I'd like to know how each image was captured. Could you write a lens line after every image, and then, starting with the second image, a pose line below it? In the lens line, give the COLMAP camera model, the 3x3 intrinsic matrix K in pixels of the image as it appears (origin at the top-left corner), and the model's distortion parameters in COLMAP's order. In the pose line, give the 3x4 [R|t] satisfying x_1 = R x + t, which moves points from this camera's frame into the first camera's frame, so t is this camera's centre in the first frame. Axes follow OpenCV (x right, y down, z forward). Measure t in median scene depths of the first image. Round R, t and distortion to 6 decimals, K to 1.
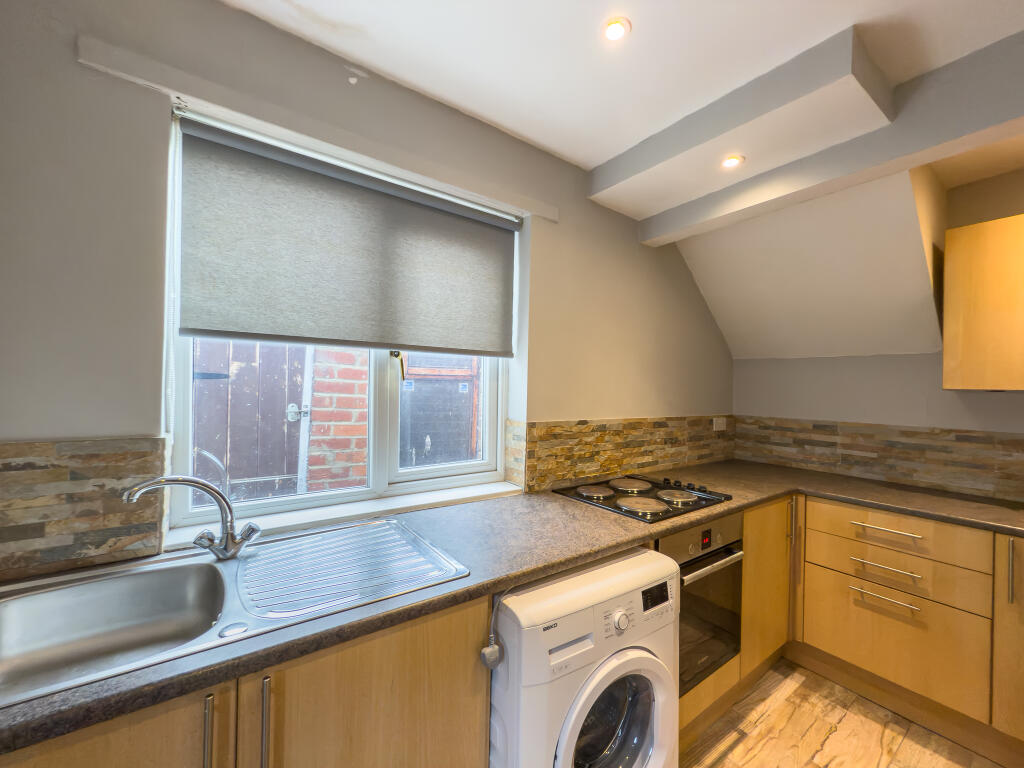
lens RADIAL K [[410.1, 0, 512.0], [0, 410.1, 384.0], [0, 0, 1]] dist [-0.000558, -0.000013]
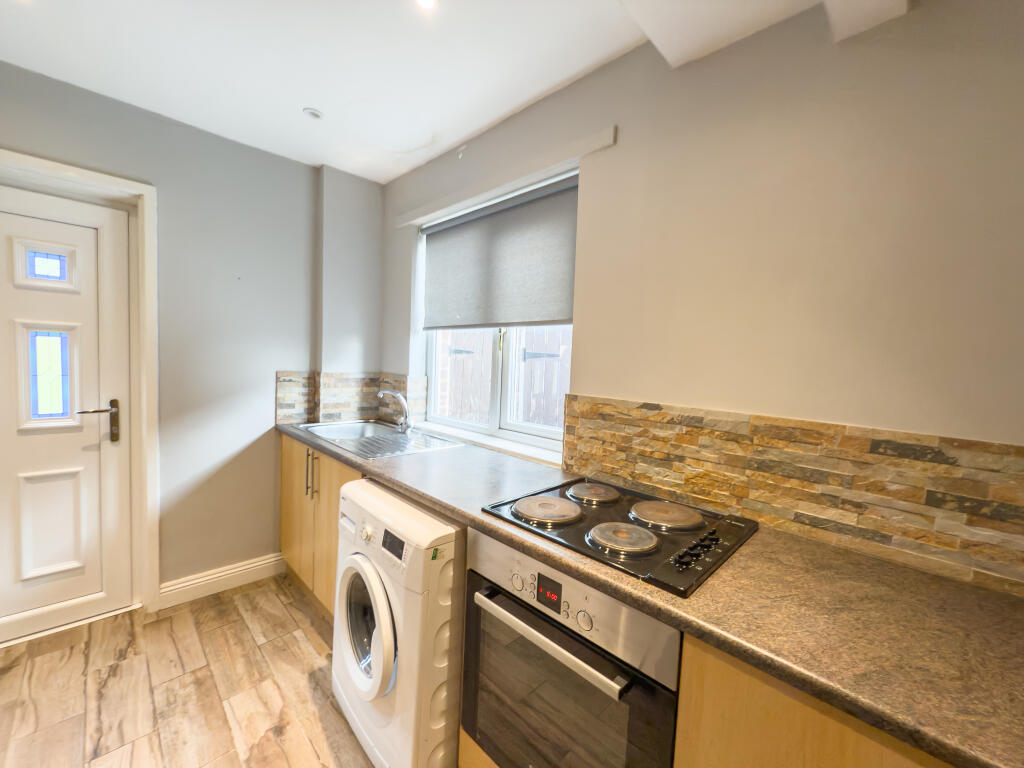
lens RADIAL K [[410.1, 0, 512.0], [0, 410.1, 384.0], [0, 0, 1]] dist [-0.000558, -0.000013]
pose [[0.164541, 0.042386, -0.985459, 0.831300], [-0.033722, 0.998734, 0.037326, 0.038177], [0.985794, 0.027090, 0.165762, 0.660848]]
